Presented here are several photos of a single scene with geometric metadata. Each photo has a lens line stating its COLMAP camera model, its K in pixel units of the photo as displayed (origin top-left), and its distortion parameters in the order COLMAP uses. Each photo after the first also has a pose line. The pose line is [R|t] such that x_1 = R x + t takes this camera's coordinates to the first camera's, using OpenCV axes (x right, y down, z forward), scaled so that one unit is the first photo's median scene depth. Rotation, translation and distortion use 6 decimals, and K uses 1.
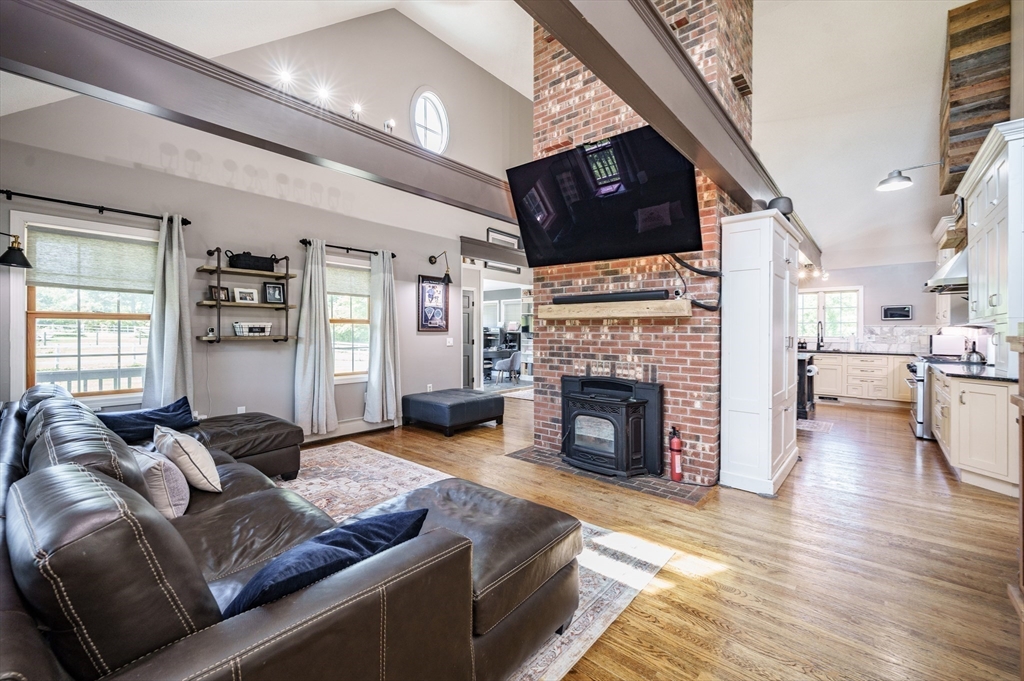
lens RADIAL K [[419.0, 0, 516.2], [0, 419.0, 332.2], [0, 0, 1]] dist [0.003970, -0.000143]
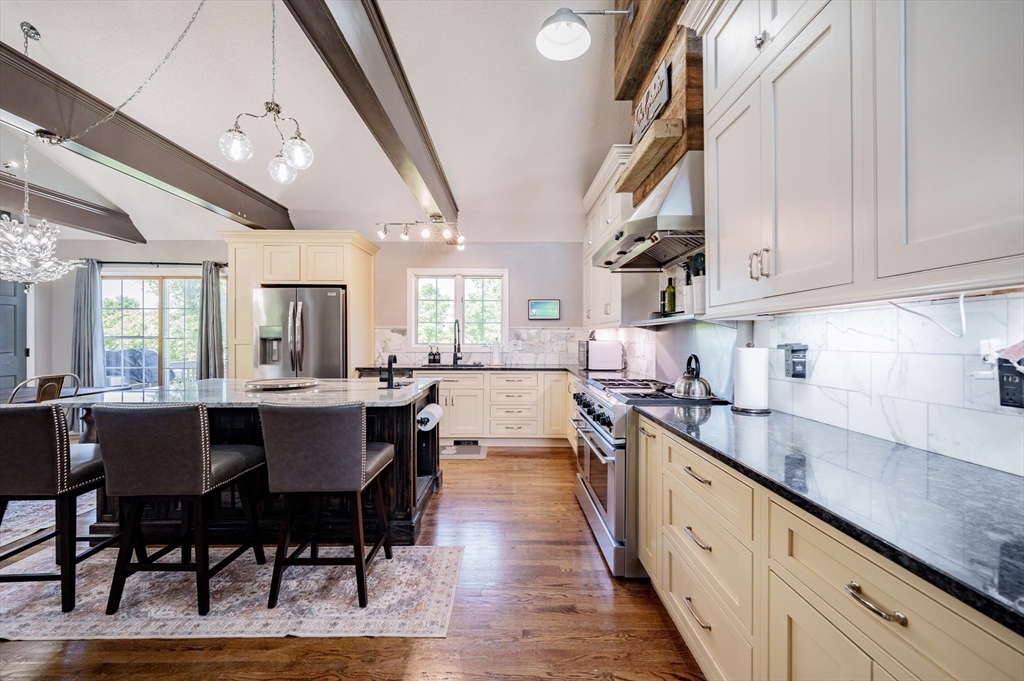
lens RADIAL K [[419.0, 0, 512.9], [0, 419.0, 338.9], [0, 0, 1]] dist [0.003970, -0.000143]
pose [[0.752129, -0.000558, 0.659015, 0.370850], [-0.001877, 0.999994, 0.002989, 0.001269], [-0.659013, -0.003485, 0.752124, 0.468661]]
